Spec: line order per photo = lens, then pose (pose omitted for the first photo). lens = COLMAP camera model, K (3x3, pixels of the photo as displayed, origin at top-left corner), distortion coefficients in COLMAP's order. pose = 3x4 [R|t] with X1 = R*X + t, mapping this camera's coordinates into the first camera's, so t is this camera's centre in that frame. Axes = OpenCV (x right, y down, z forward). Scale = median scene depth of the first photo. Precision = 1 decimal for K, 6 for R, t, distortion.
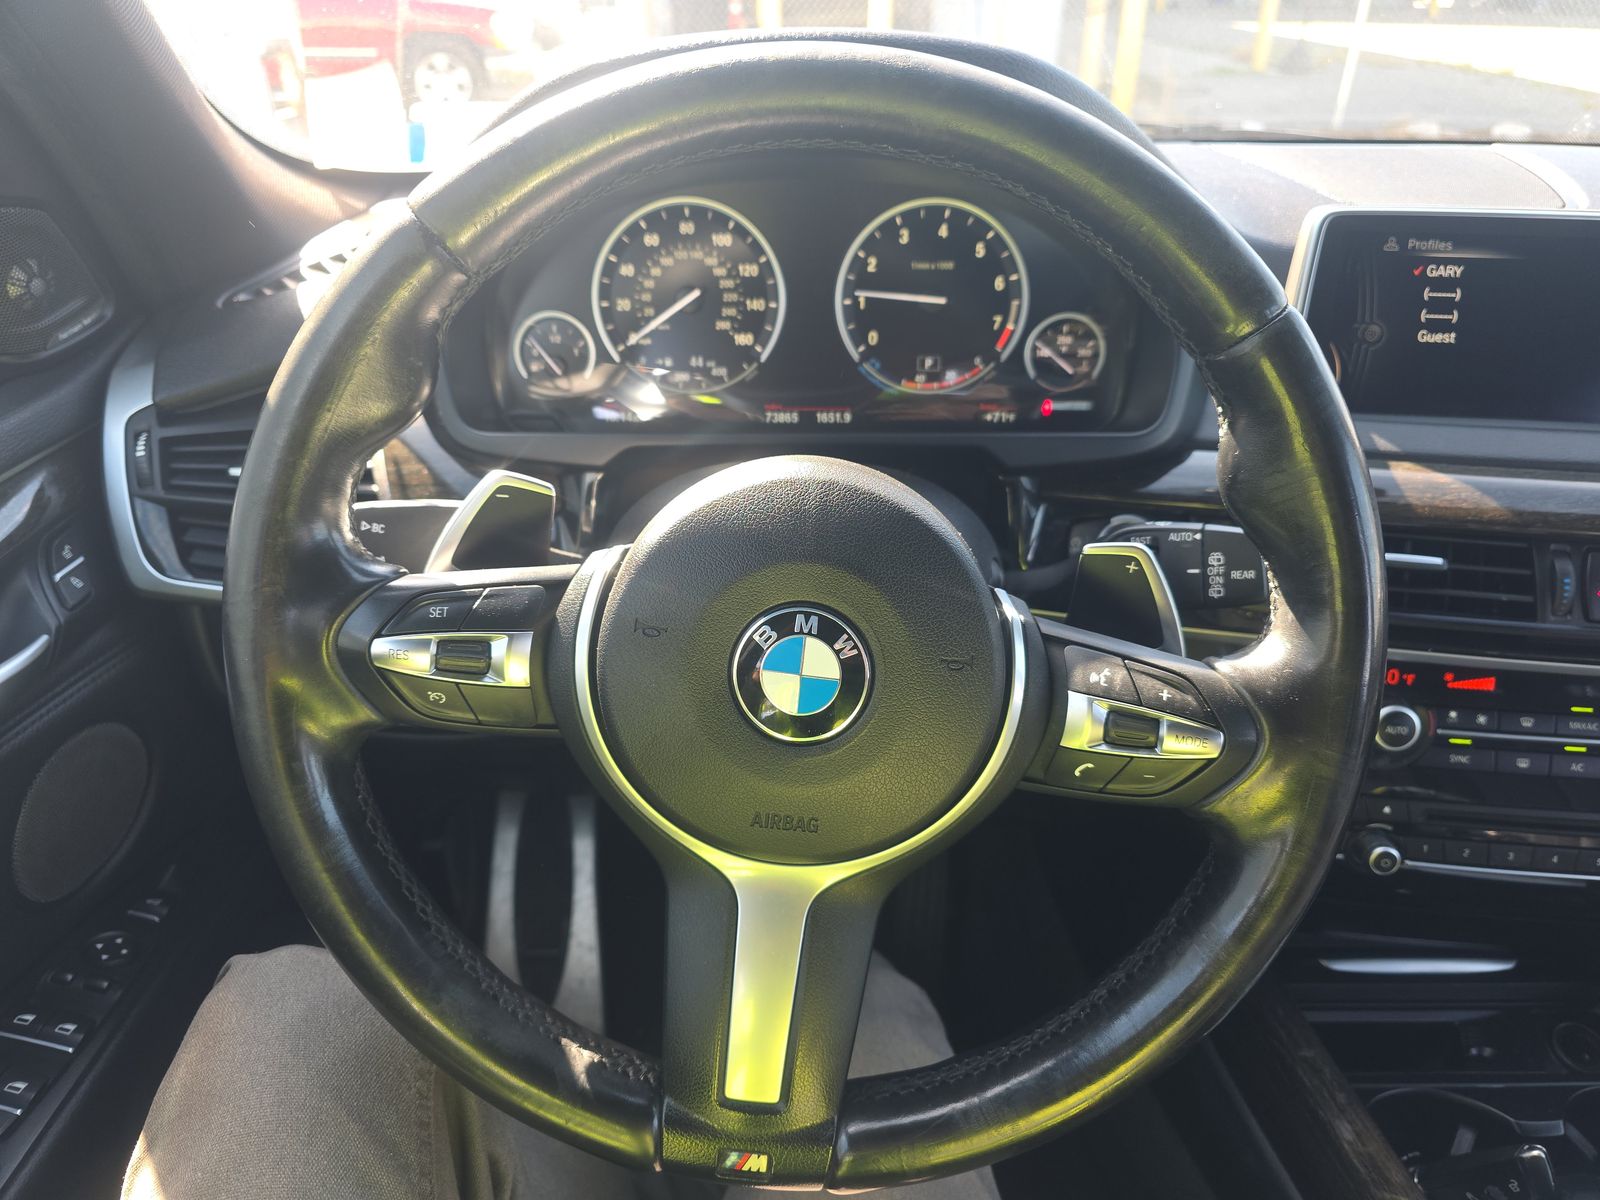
lens RADIAL K [[1097.2, 0, 799.5], [0, 1097.2, 593.9], [0, 0, 1]] dist [0.049050, -0.039486]
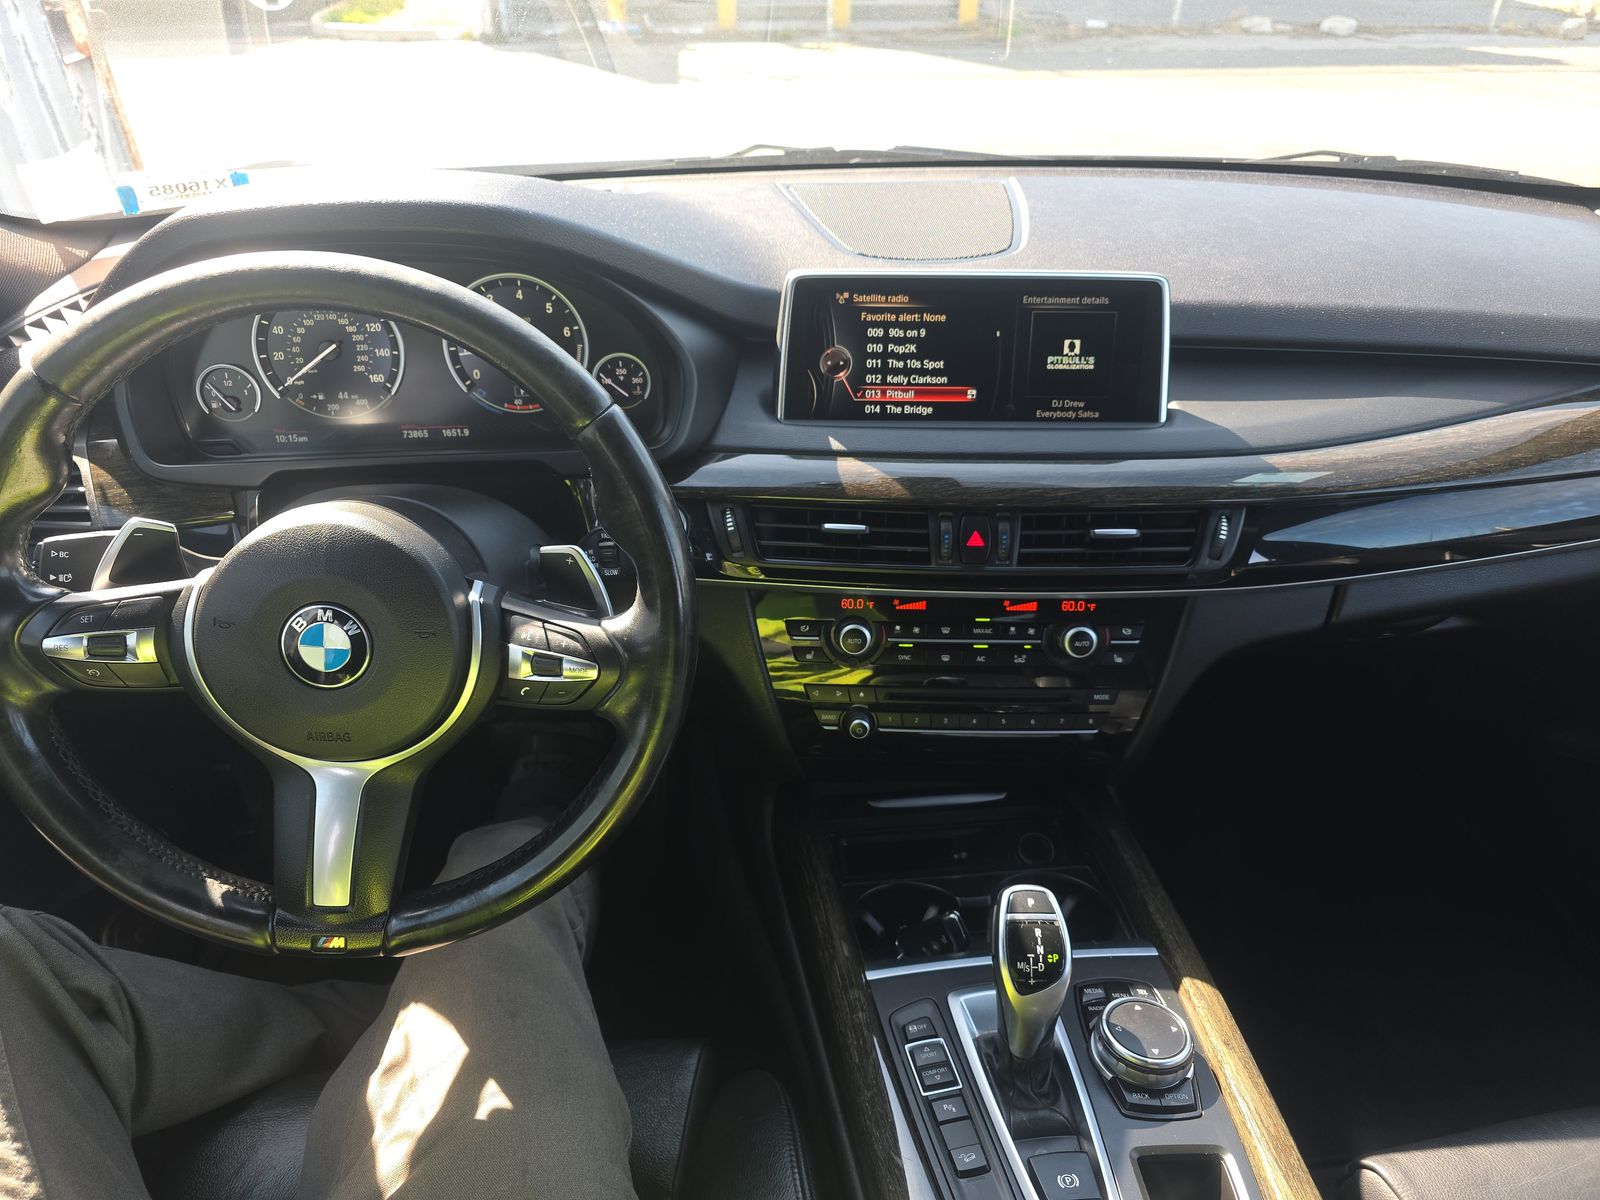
lens RADIAL K [[1097.2, 0, 804.0], [0, 1097.2, 598.5], [0, 0, 1]] dist [0.049050, -0.039486]
pose [[0.994783, -0.054903, 0.085979, 0.513108], [0.046733, 0.994445, 0.094317, -0.106029], [-0.090680, -0.089807, 0.991822, -0.610180]]
